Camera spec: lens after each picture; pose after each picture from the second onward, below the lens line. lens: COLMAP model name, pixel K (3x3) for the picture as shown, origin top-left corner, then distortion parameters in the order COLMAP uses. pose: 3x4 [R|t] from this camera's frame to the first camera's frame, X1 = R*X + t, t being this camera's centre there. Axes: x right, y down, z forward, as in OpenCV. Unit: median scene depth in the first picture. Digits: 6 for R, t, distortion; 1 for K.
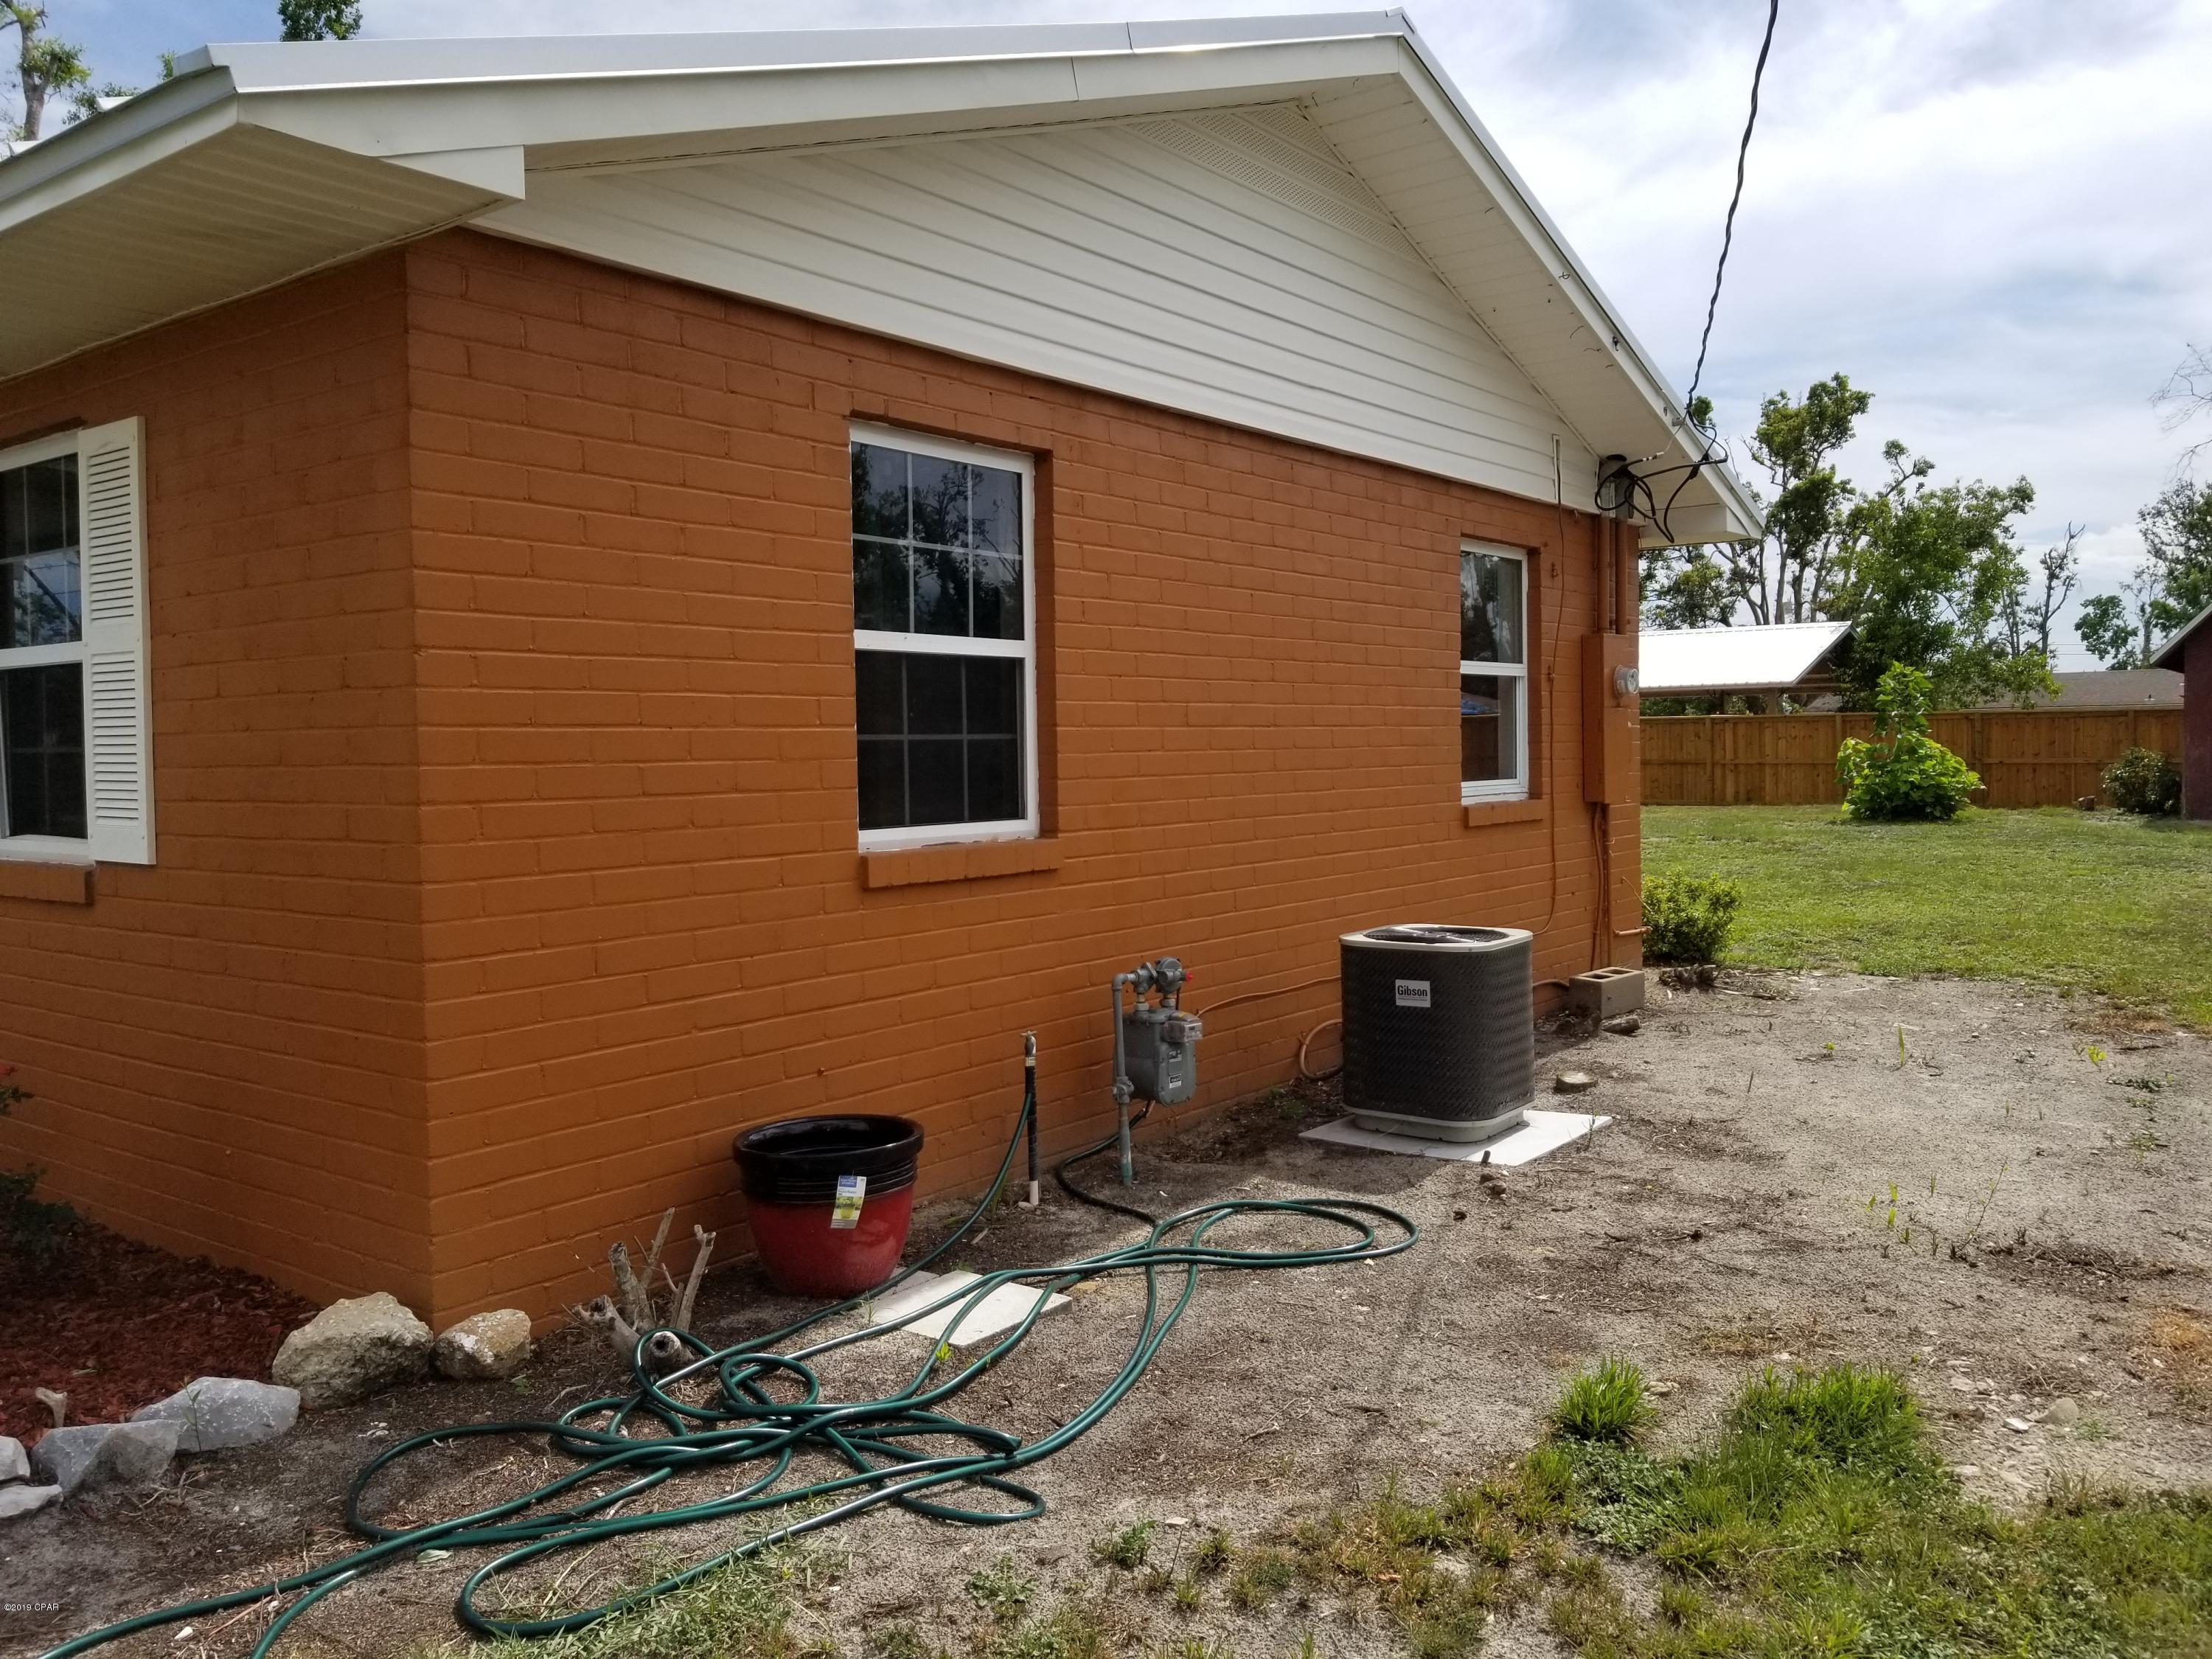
lens RADIAL K [[1674.4, 0, 1088.9], [0, 1674.4, 796.9], [0, 0, 1]] dist [0.012847, -0.048987]
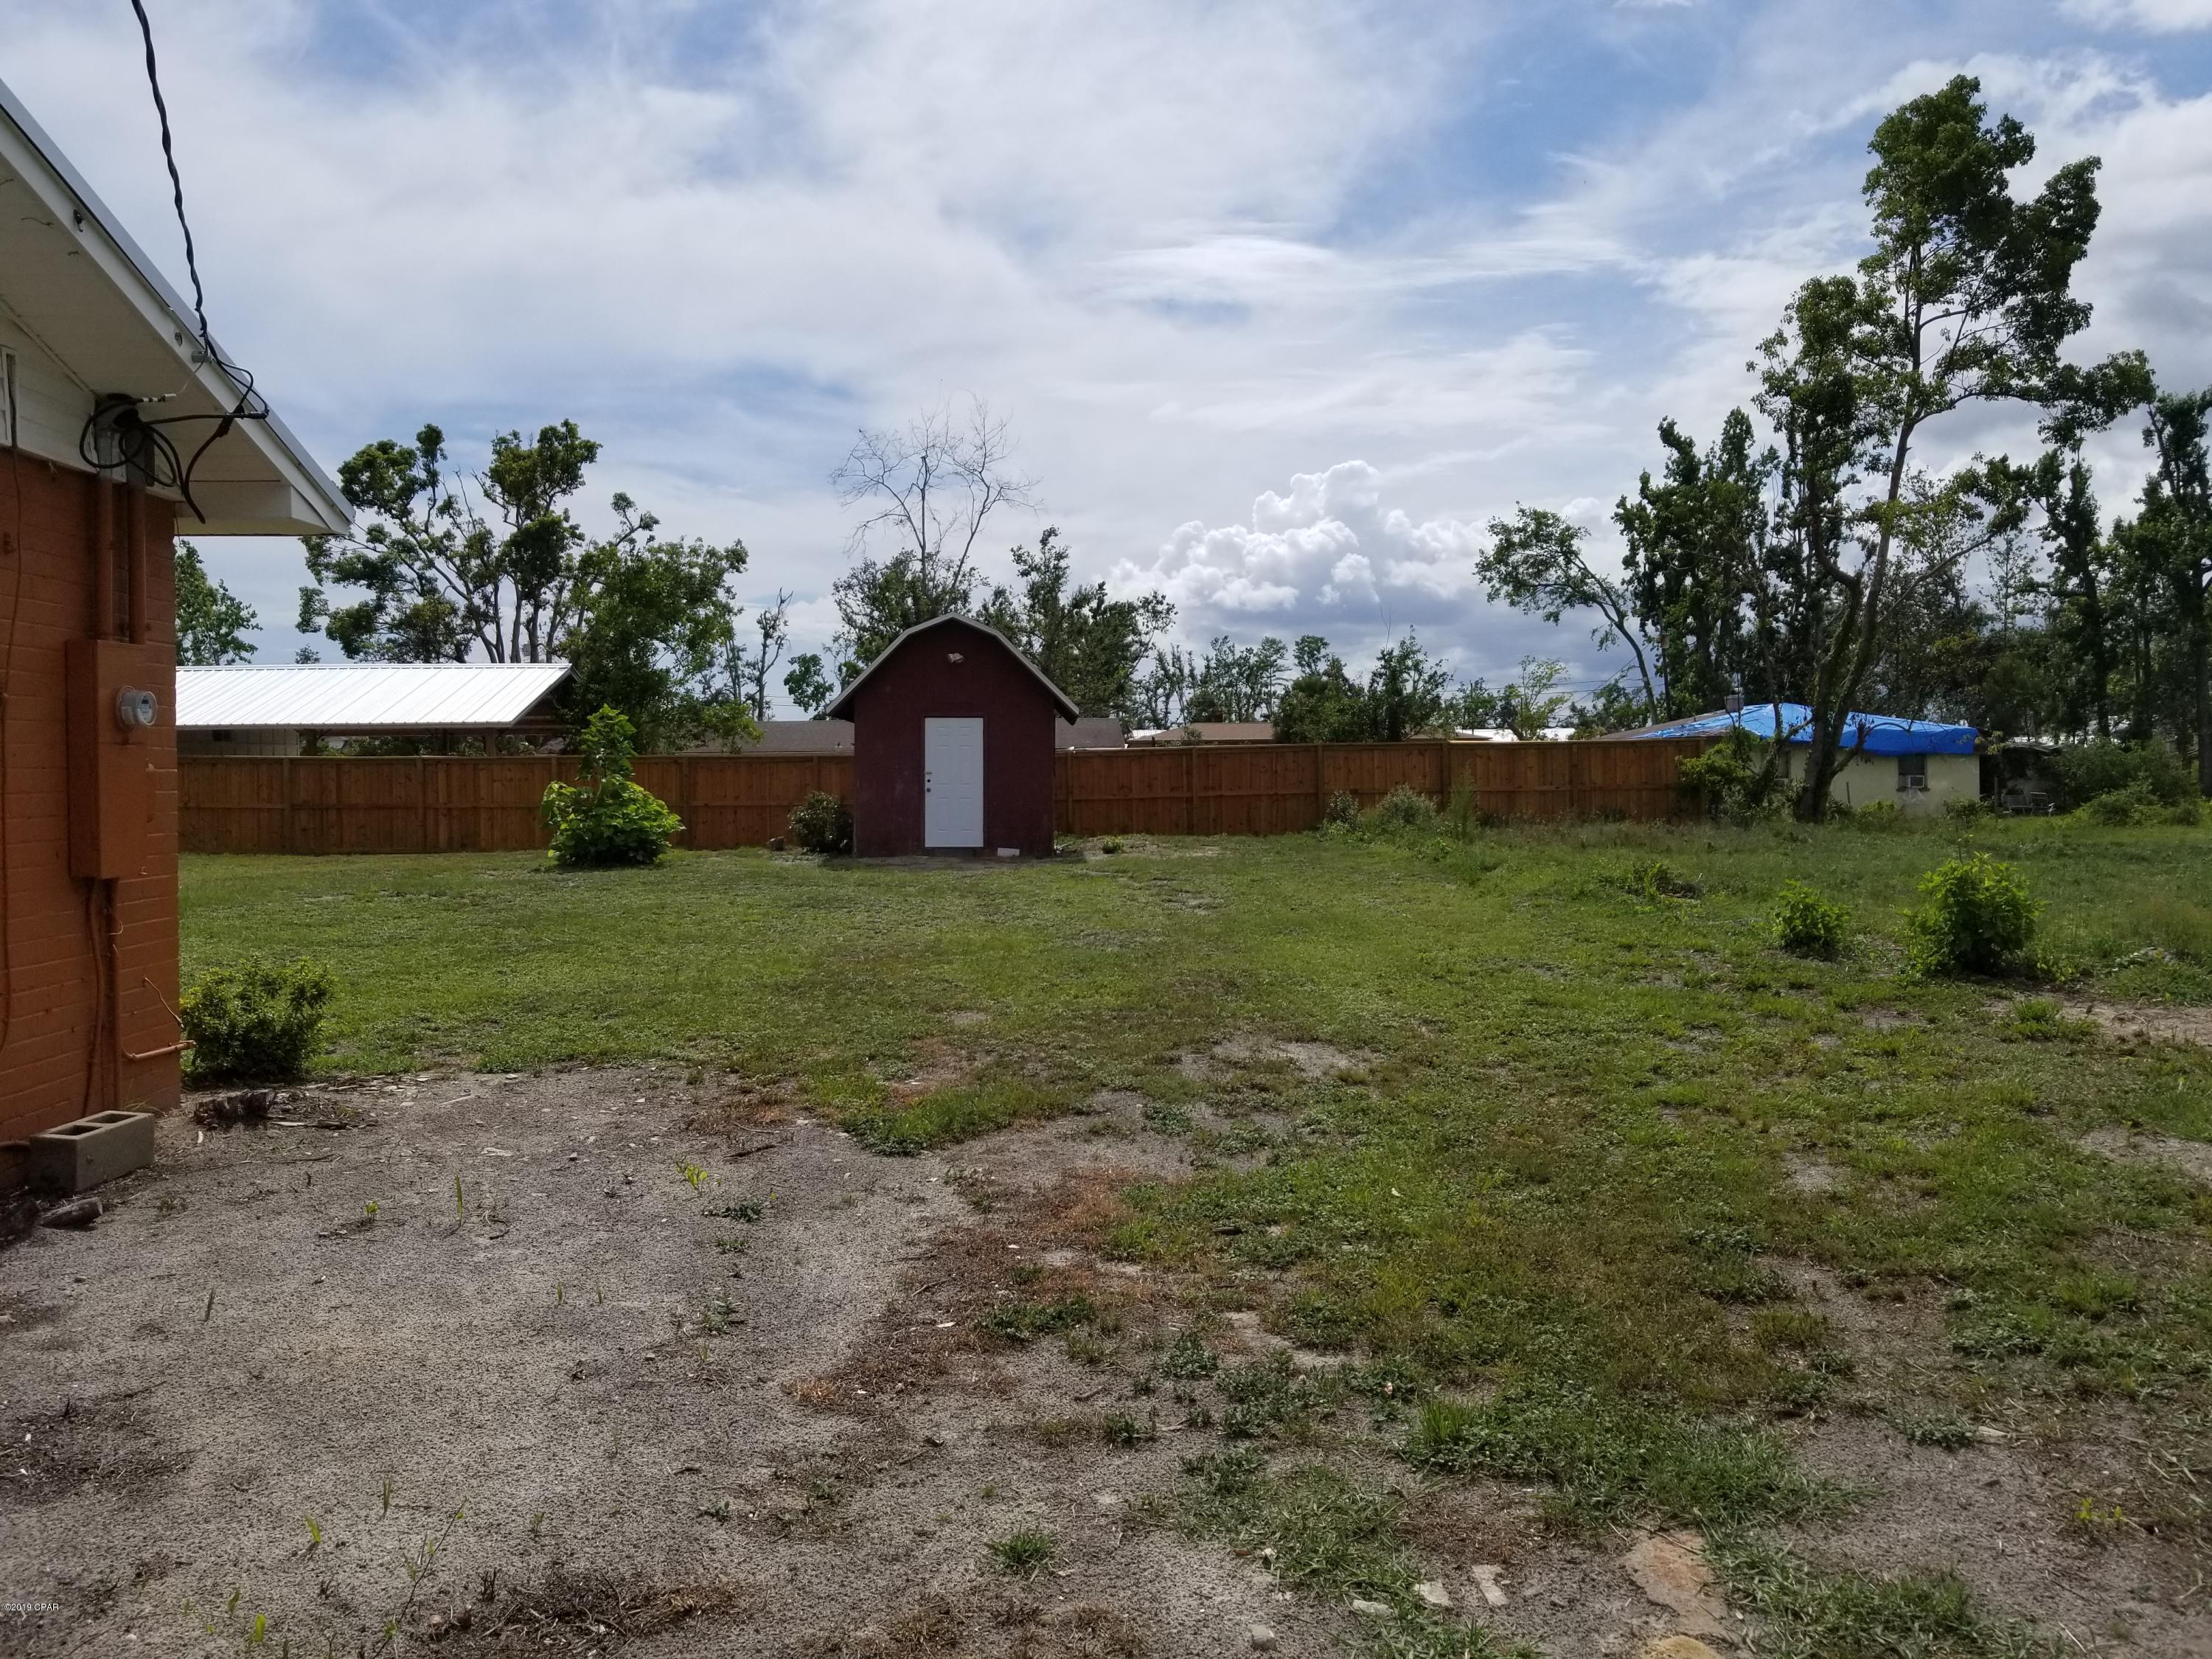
lens RADIAL K [[1674.4, 0, 1088.9], [0, 1674.4, 796.9], [0, 0, 1]] dist [0.012847, -0.048987]
pose [[0.759697, -0.002283, 0.650273, 0.032239], [0.017959, 0.999686, -0.017471, -0.002107], [-0.650029, 0.024951, 0.759499, 0.036681]]
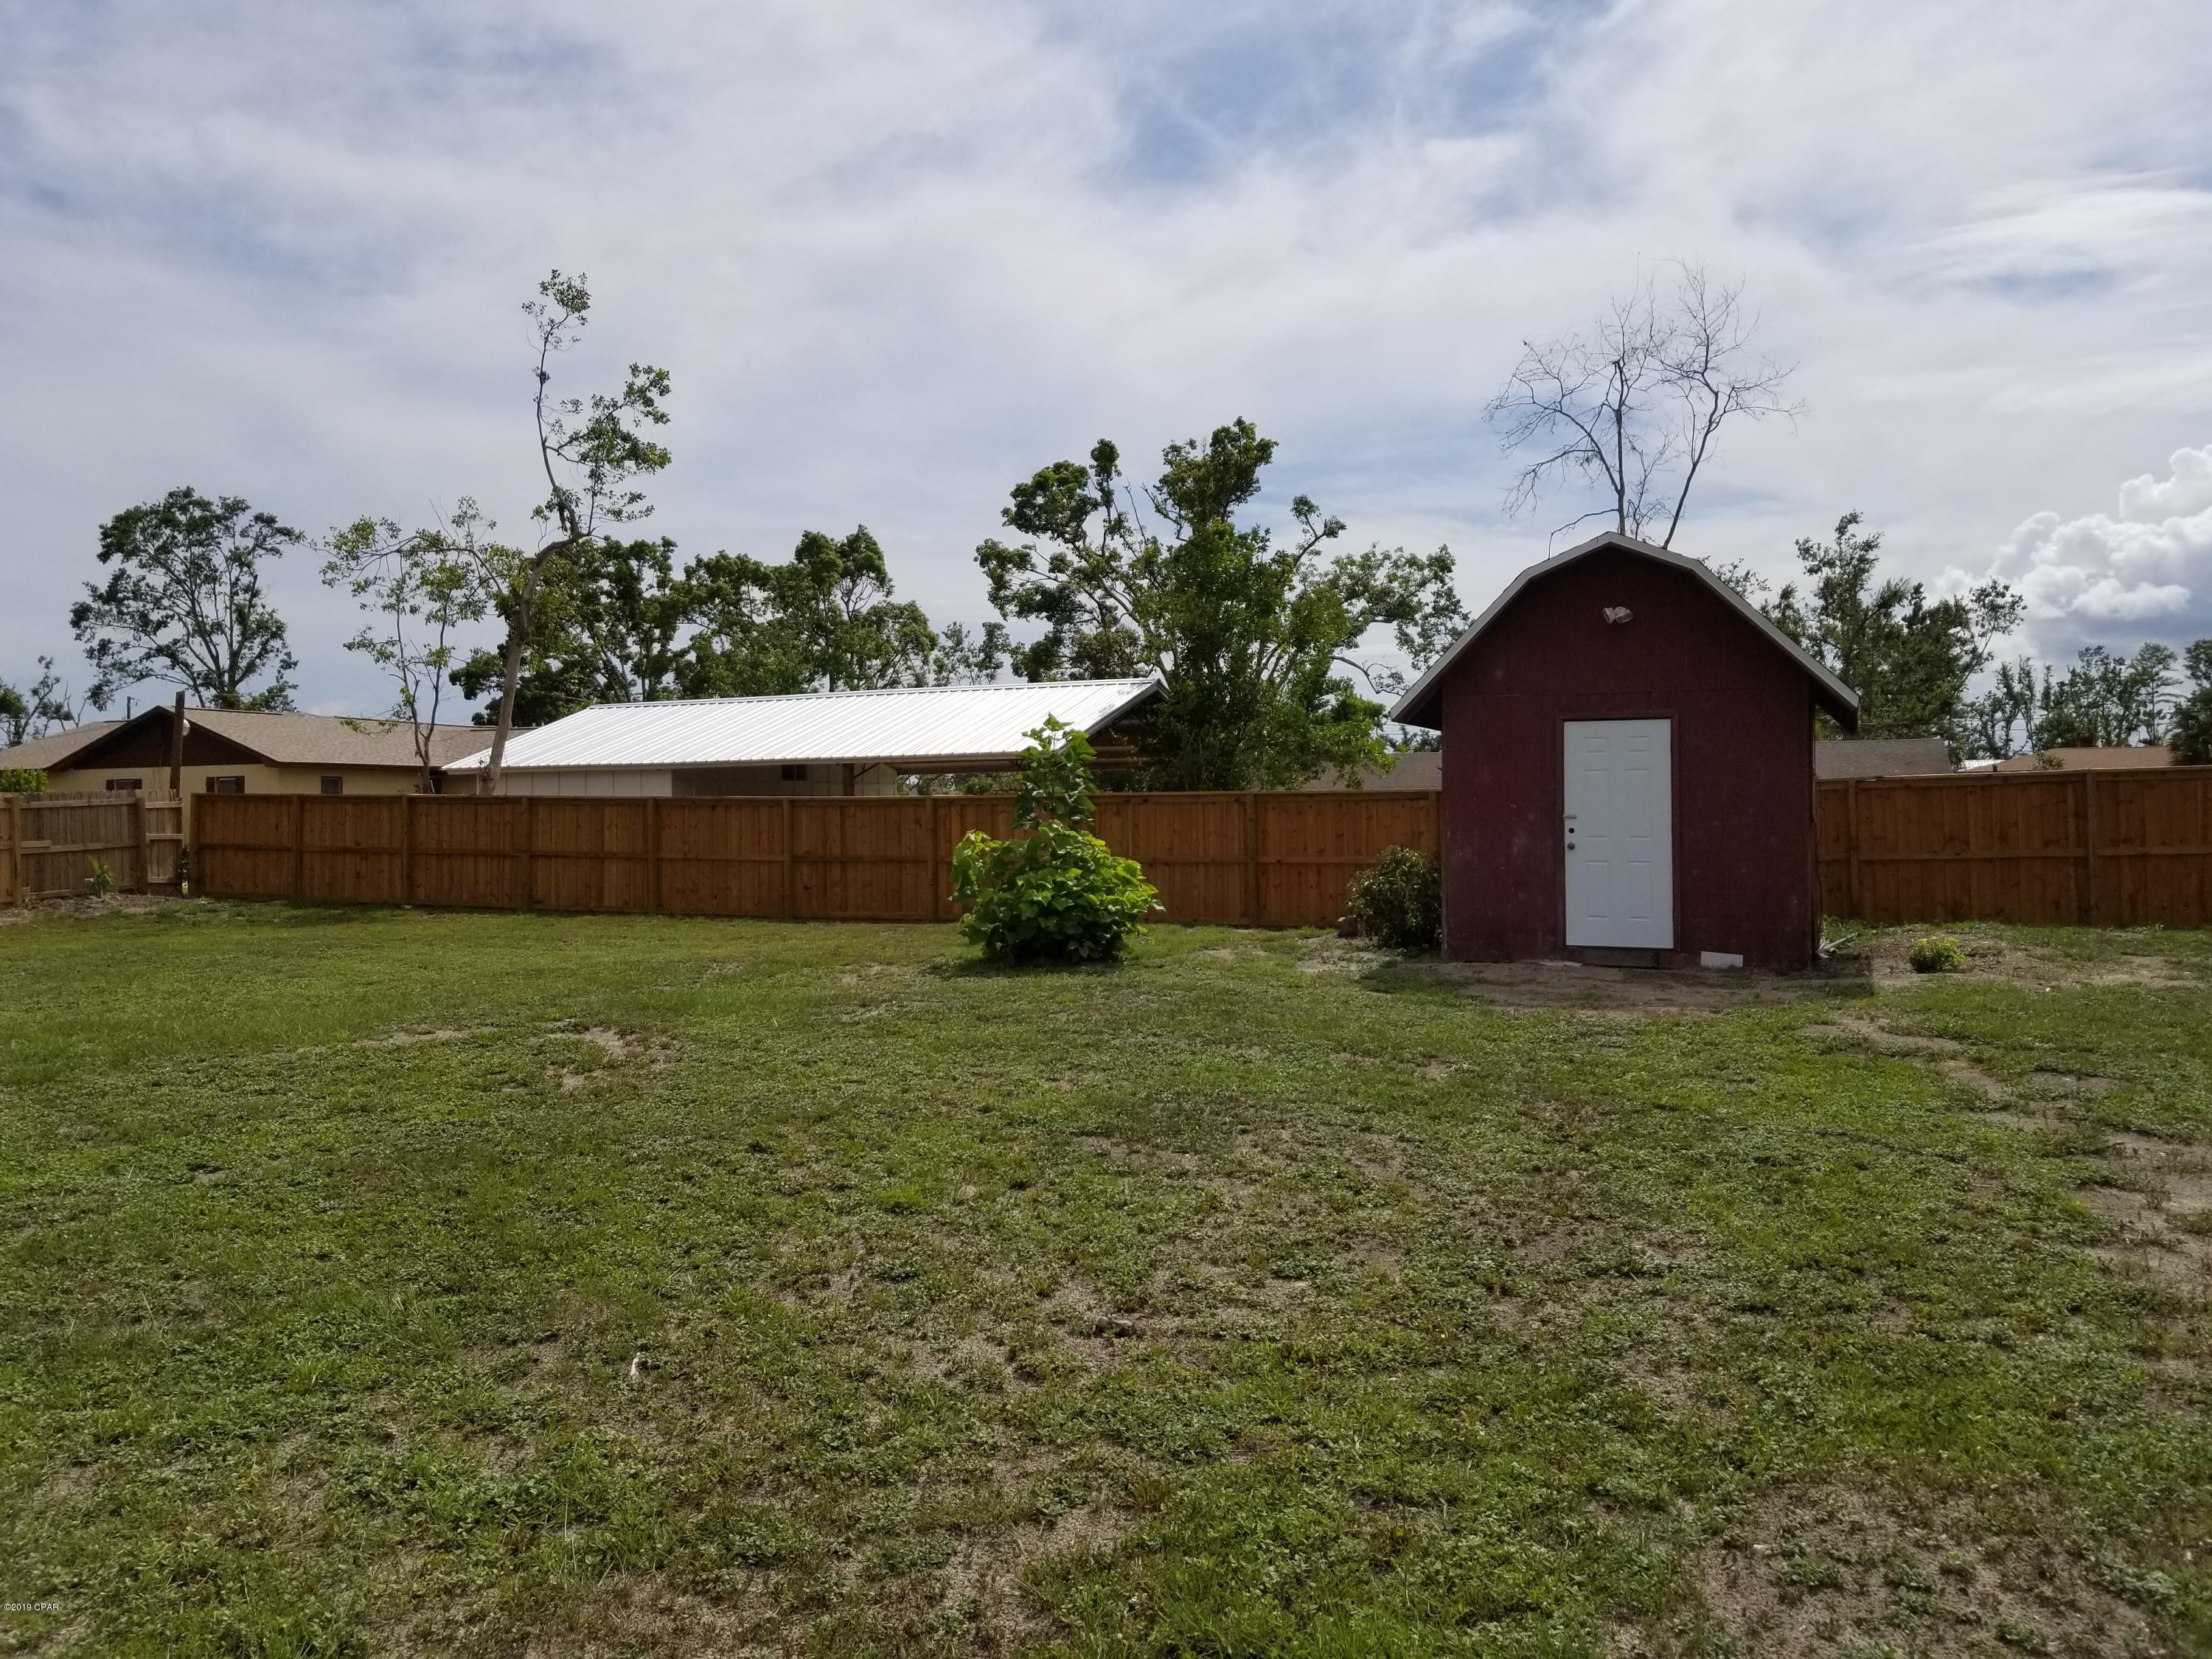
lens RADIAL K [[1629.0, 0, 1106.0], [0, 1629.0, 829.5], [0, 0, 1]] dist [0.052172, -0.092171]
pose [[0.968215, 0.002368, 0.250107, 0.184333], [0.004318, 0.999648, -0.026178, -0.010372], [-0.250081, 0.026426, 0.967864, 0.202634]]
